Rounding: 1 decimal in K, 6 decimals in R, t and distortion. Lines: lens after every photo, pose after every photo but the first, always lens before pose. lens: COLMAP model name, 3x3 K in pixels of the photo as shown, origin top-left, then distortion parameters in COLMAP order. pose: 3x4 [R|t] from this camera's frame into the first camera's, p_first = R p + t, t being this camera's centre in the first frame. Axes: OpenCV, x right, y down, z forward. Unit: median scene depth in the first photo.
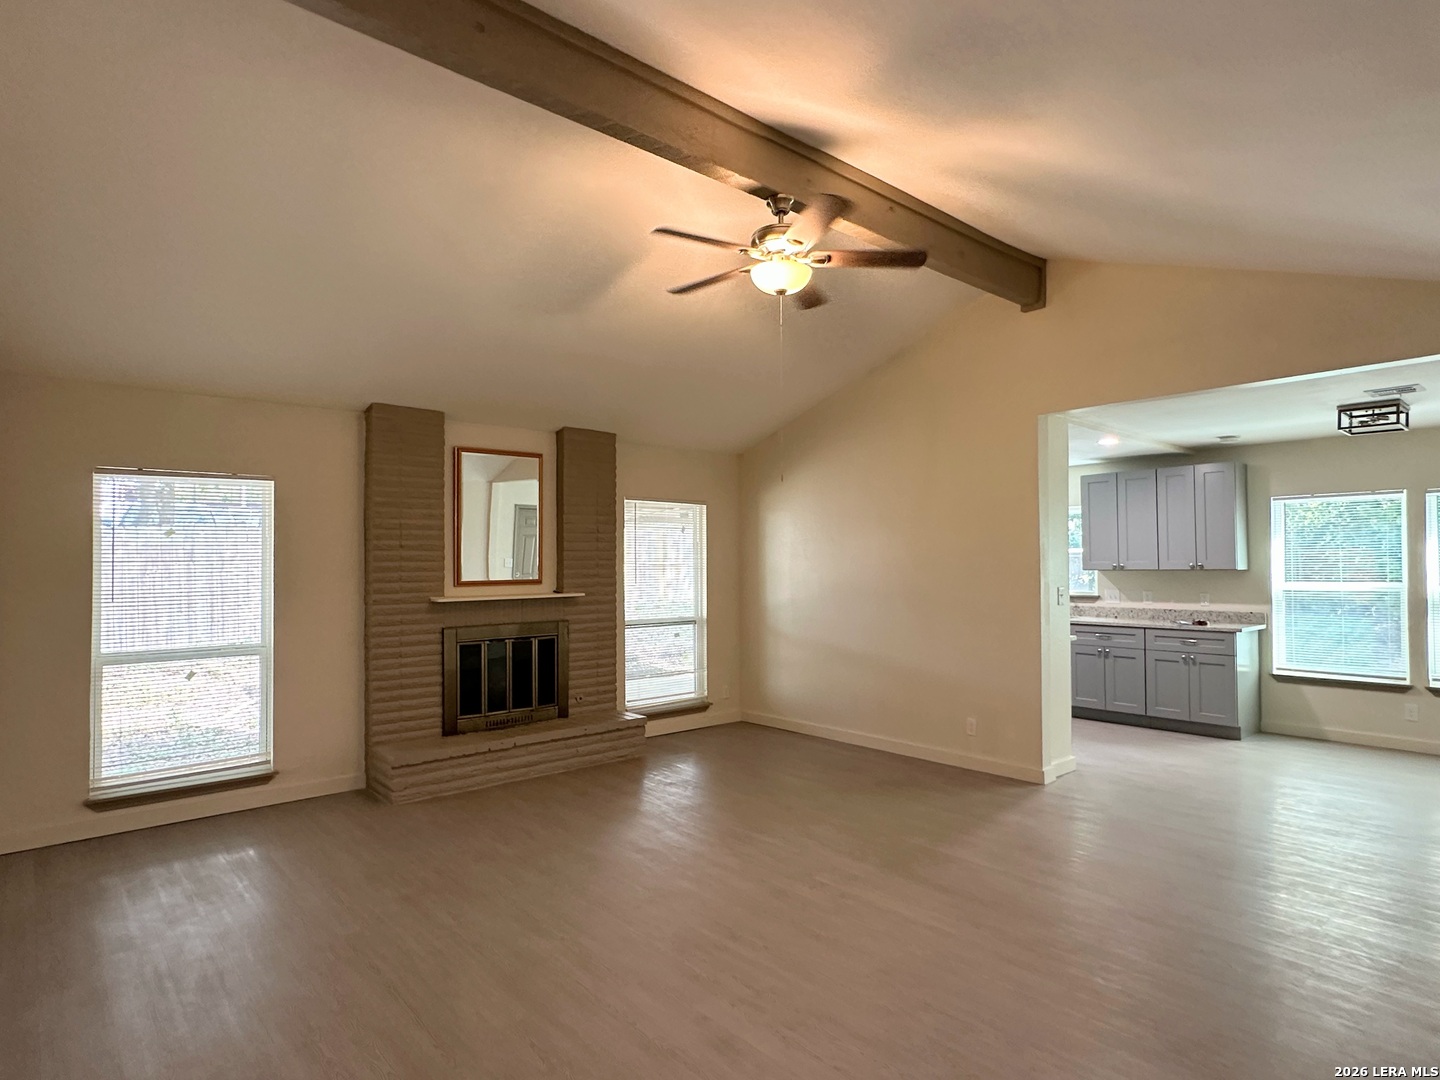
lens RADIAL K [[797.2, 0, 713.3], [0, 797.2, 544.5], [0, 0, 1]] dist [0.002987, -0.002862]
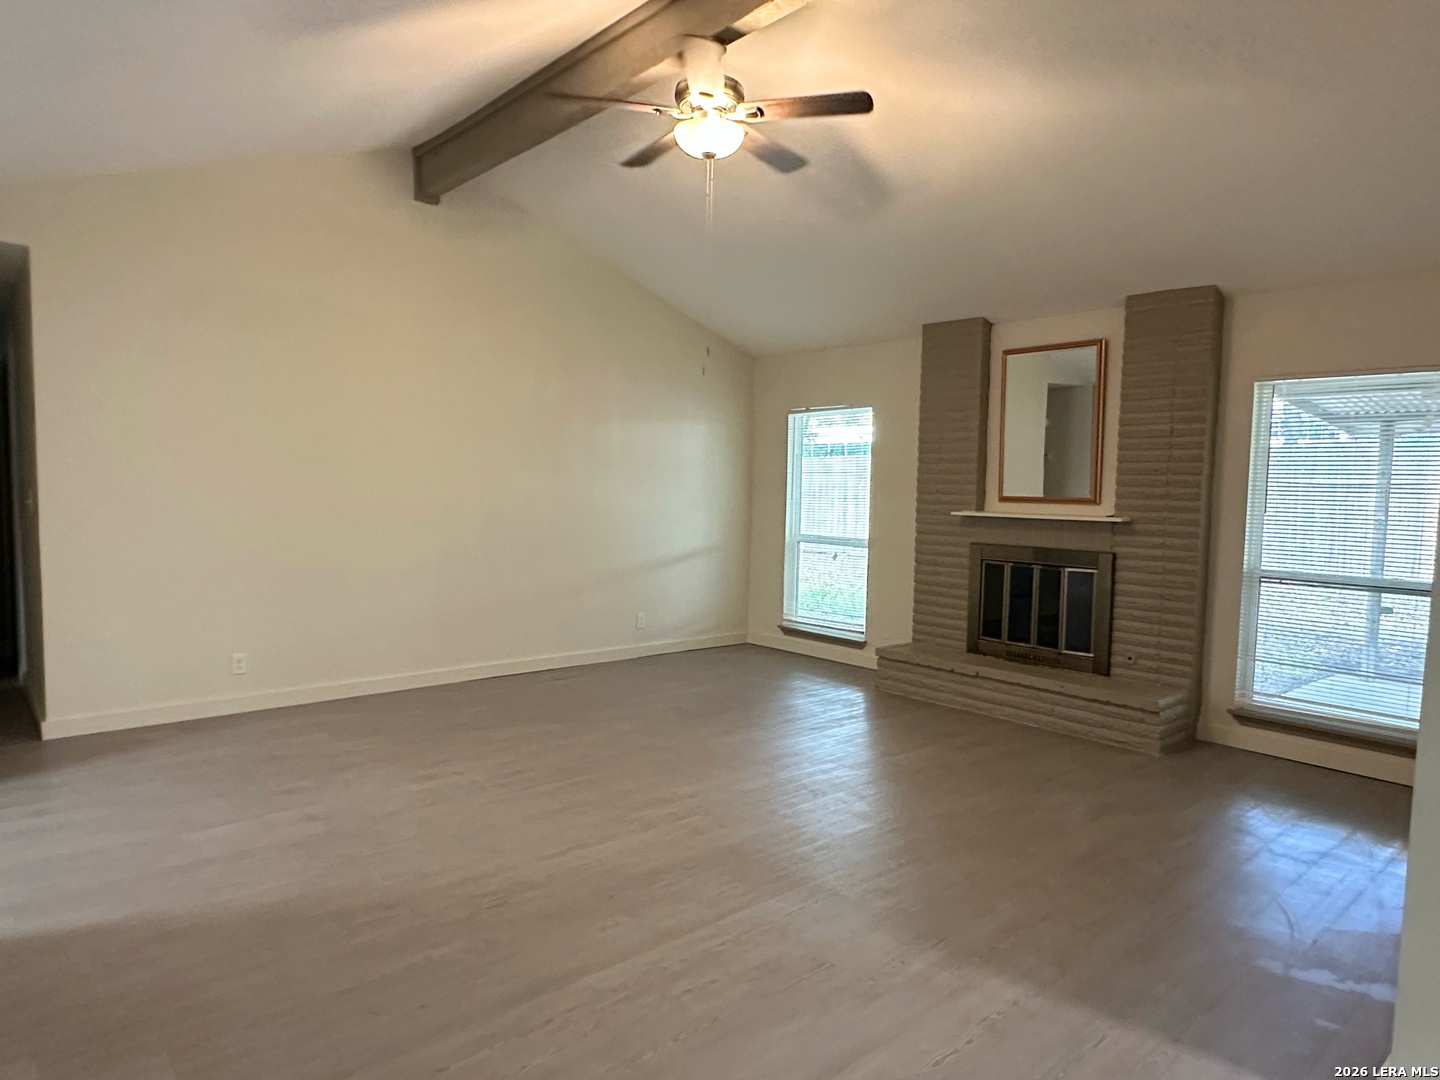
lens RADIAL K [[883.7, 0, 715.8], [0, 883.7, 551.3], [0, 0, 1]] dist [-0.001960, -0.000534]
pose [[0.010741, 0.084718, -0.996347, 0.717282], [0.003156, 0.996397, 0.084756, 0.021895], [0.999937, -0.004054, 0.010435, 0.657446]]
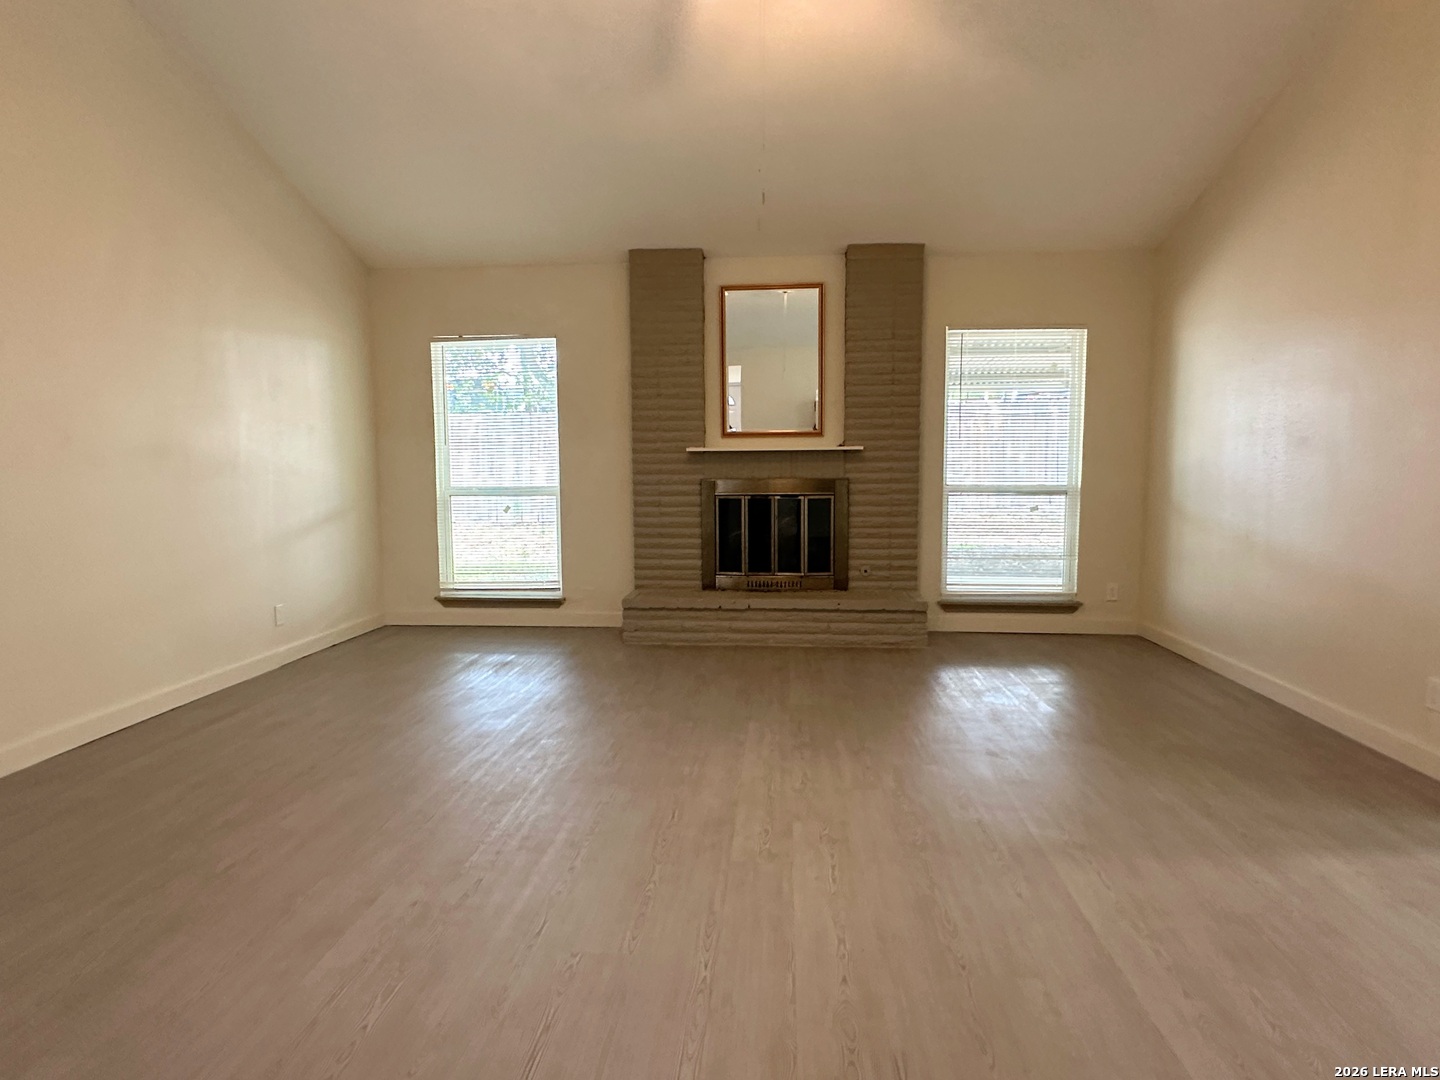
lens RADIAL K [[797.2, 0, 719.8], [0, 797.2, 541.0], [0, 0, 1]] dist [0.002987, -0.002862]
pose [[0.702297, 0.073381, -0.708092, 0.357824], [0.016500, 0.992728, 0.119243, 0.061943], [0.711693, -0.095428, 0.695979, 0.326371]]
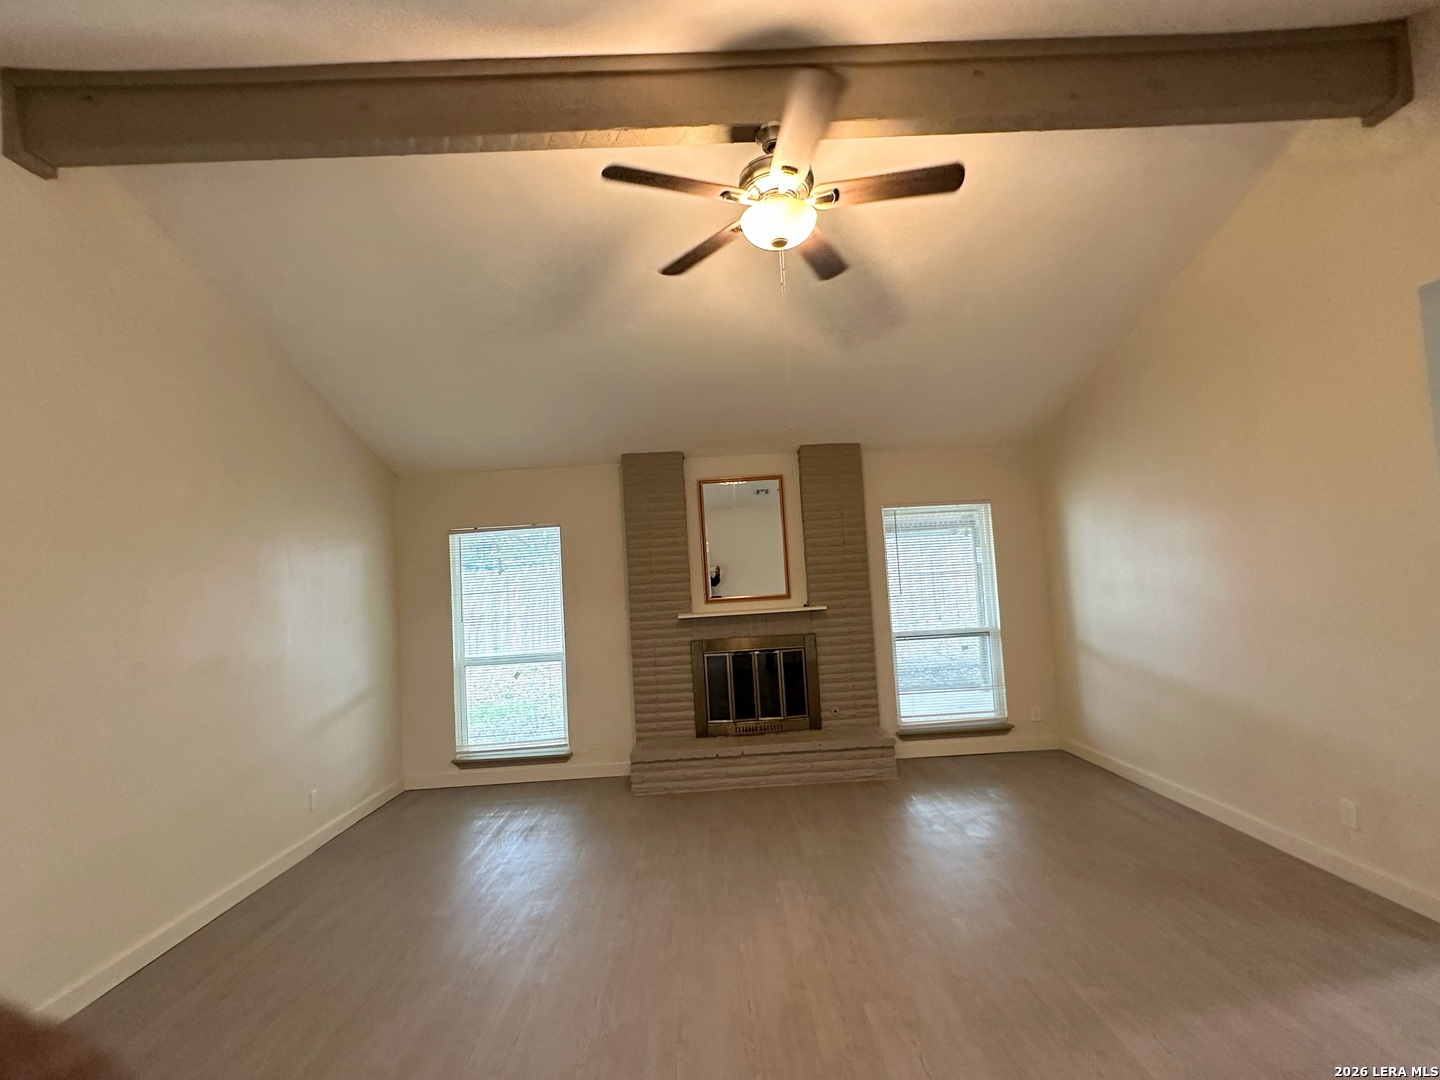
lens RADIAL K [[664.0, 0, 716.8], [0, 664.0, 542.8], [0, 0, 1]] dist [0.001129, -0.000351]
pose [[0.769801, -0.075949, -0.633749, 0.289557], [0.066581, 0.997034, -0.038611, 0.004392], [0.634802, -0.012473, 0.772575, 0.288841]]
